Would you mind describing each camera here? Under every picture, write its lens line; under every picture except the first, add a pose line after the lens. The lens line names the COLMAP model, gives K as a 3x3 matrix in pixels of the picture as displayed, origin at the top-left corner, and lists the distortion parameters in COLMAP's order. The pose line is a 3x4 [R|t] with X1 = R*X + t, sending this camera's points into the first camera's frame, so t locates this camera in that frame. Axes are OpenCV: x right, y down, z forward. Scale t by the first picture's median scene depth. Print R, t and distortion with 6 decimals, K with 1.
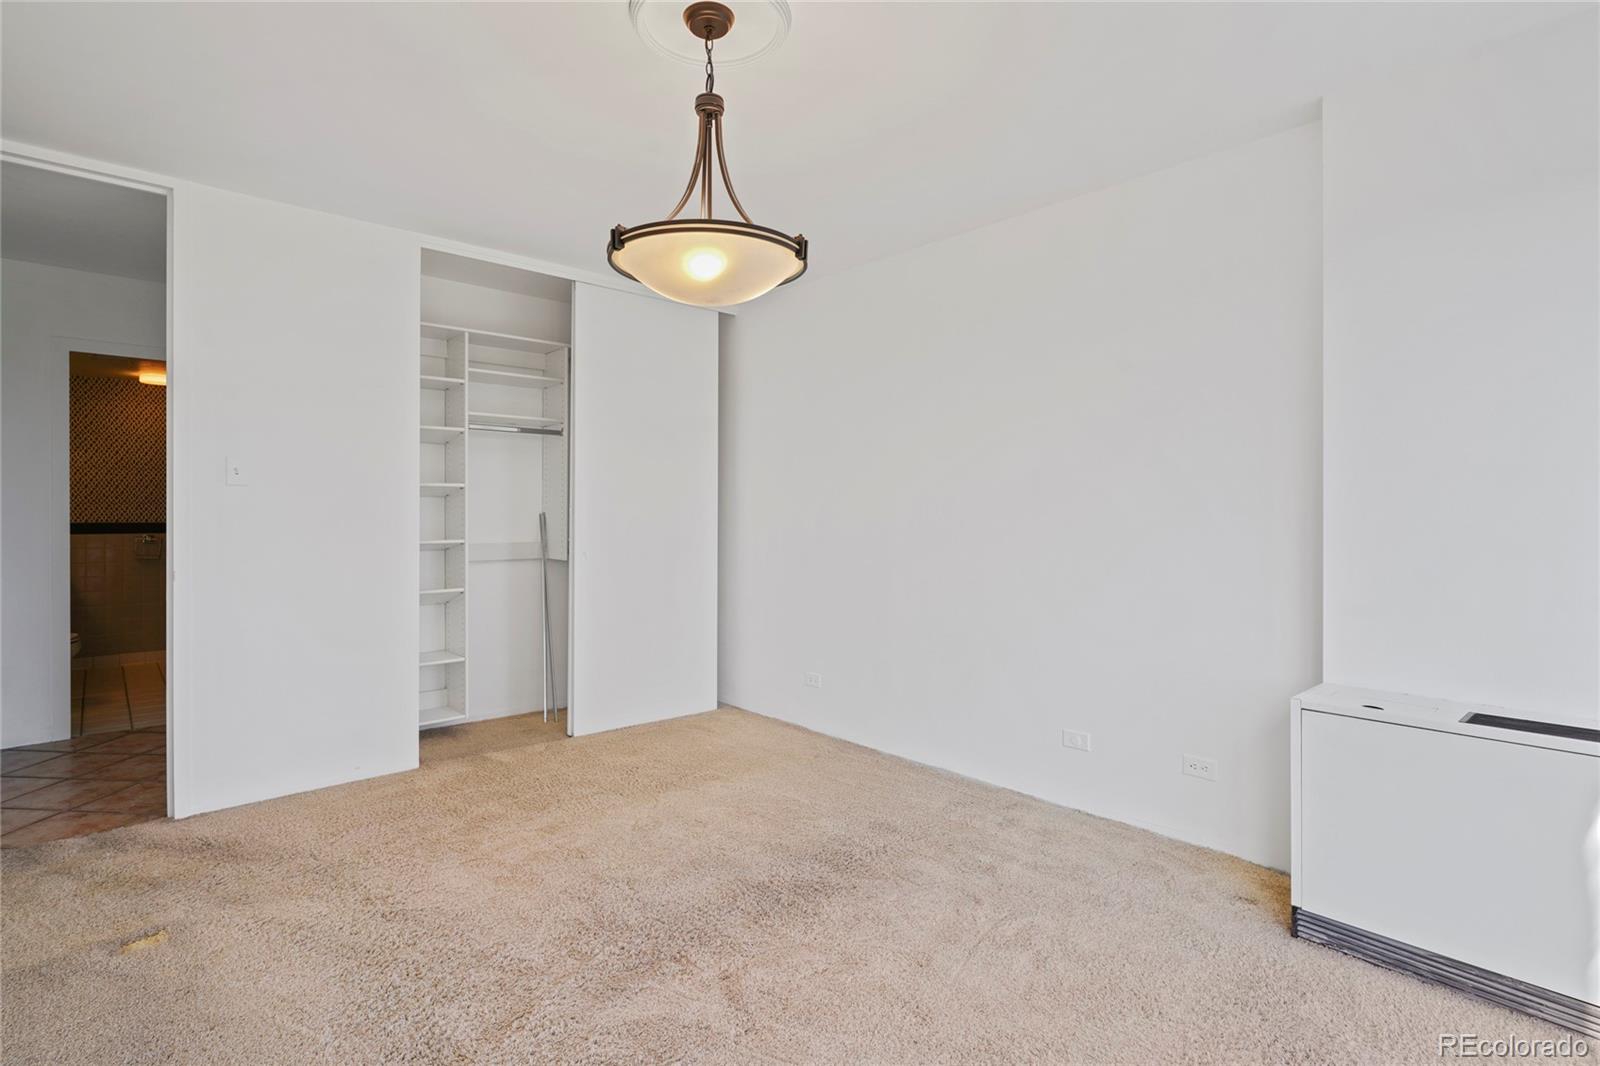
lens RADIAL K [[795.0, 0, 778.4], [0, 795.0, 523.4], [0, 0, 1]] dist [0.002534, -0.001738]
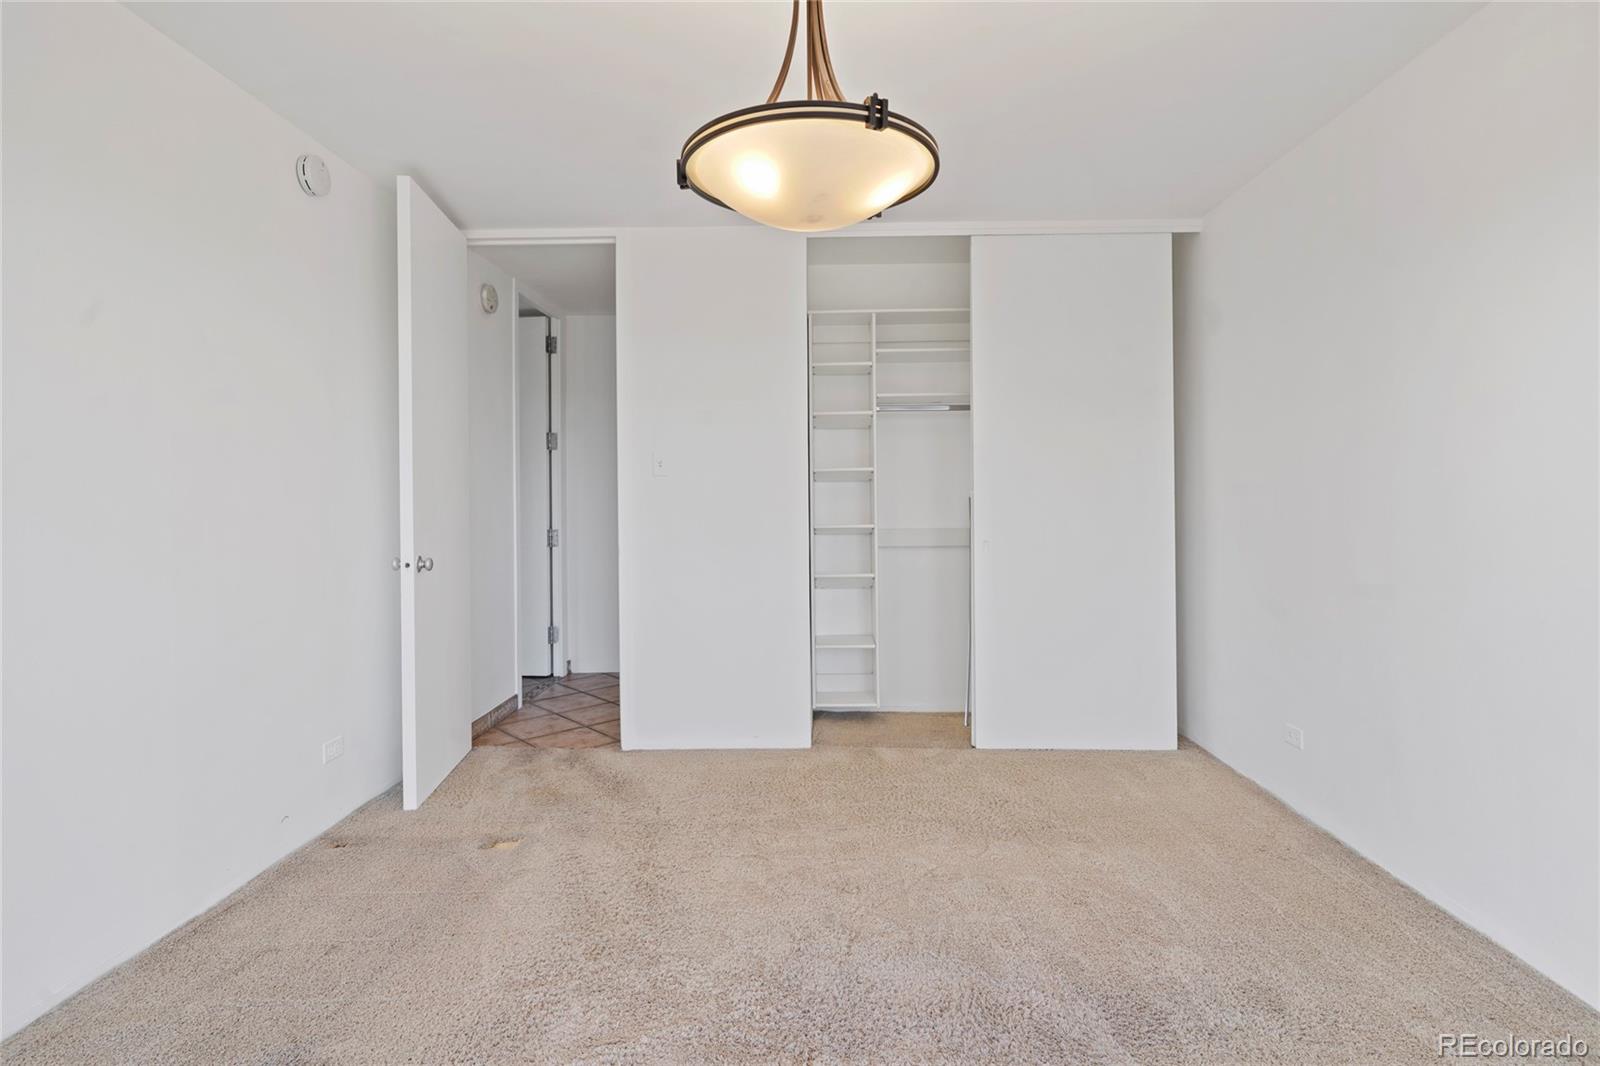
lens RADIAL K [[805.5, 0, 802.1], [0, 805.5, 498.8], [0, 0, 1]] dist [-0.006320, 0.004632]
pose [[0.732077, -0.006934, -0.681187, 0.263259], [0.000298, 0.999951, -0.009858, -0.001512], [0.681222, 0.007014, 0.732043, 0.255902]]
